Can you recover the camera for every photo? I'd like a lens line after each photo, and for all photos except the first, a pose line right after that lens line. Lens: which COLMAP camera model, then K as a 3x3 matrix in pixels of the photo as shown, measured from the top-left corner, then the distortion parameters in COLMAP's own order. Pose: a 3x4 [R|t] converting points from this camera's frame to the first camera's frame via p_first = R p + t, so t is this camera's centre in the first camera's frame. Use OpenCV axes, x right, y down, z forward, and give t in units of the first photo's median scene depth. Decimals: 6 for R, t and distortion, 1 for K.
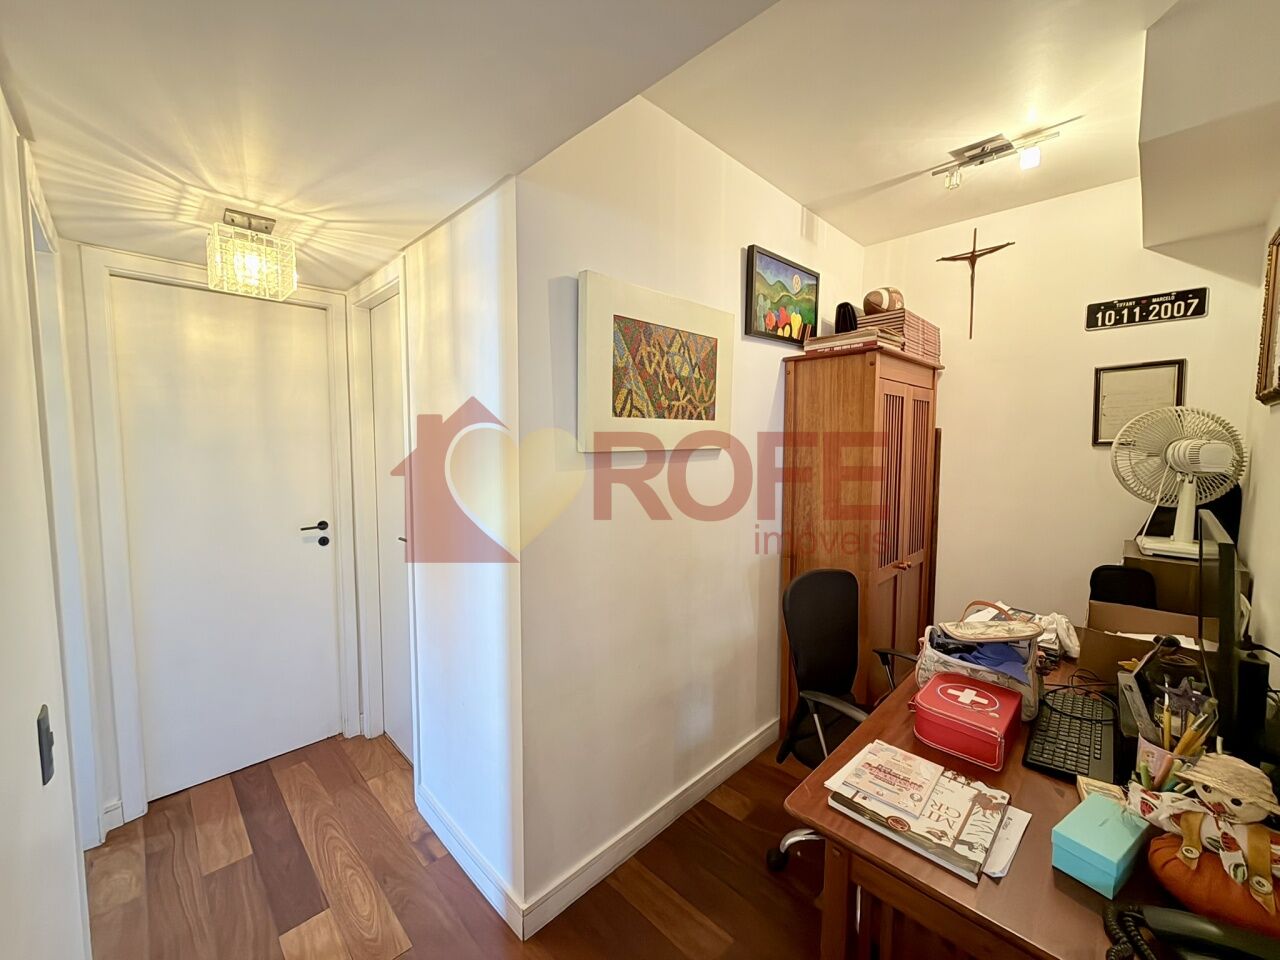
lens RADIAL K [[508.7, 0, 633.0], [0, 508.7, 480.6], [0, 0, 1]] dist [0.002447, -0.000612]
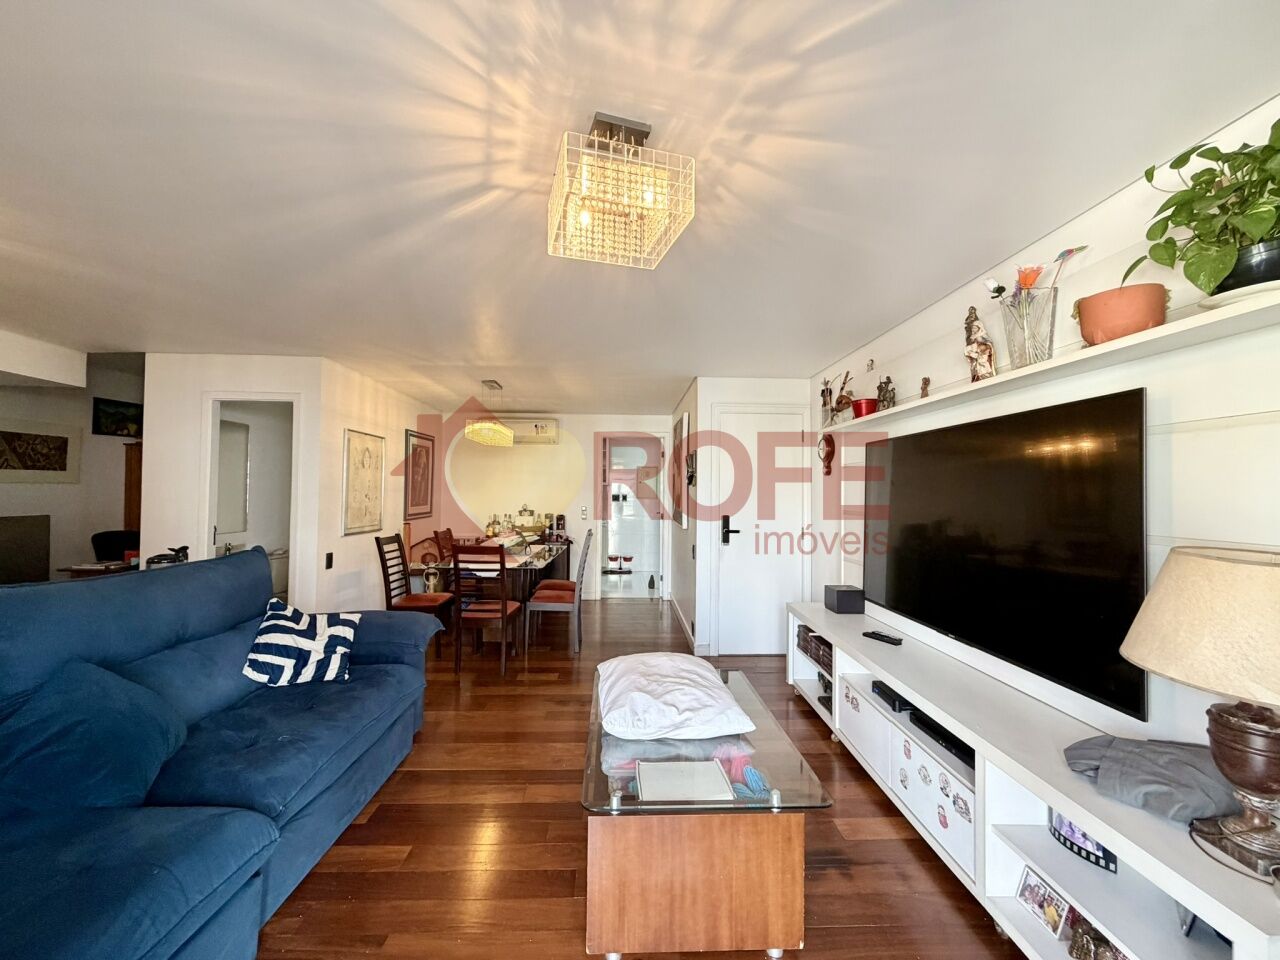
lens RADIAL K [[508.7, 0, 635.8], [0, 508.7, 478.7], [0, 0, 1]] dist [0.002447, -0.000612]
pose [[0.682509, 0.024938, 0.730452, 0.249868], [0.042245, 0.996401, -0.073491, 0.217936], [-0.729655, 0.081016, 0.678999, -2.698866]]
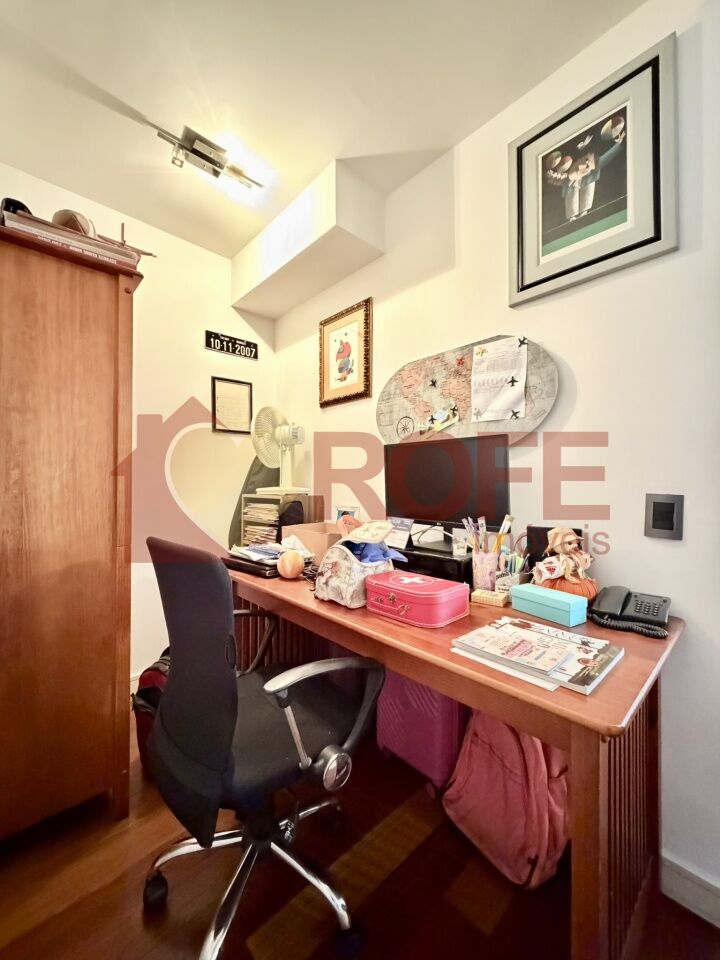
lens RADIAL K [[381.5, 0, 356.7], [0, 381.5, 477.2], [0, 0, 1]] dist [0.002447, -0.000612]
pose [[0.022246, 0.017148, 0.999605, -0.154572], [0.073547, 0.997116, -0.018743, 0.123875], [-0.997044, 0.073935, 0.020921, 0.705542]]
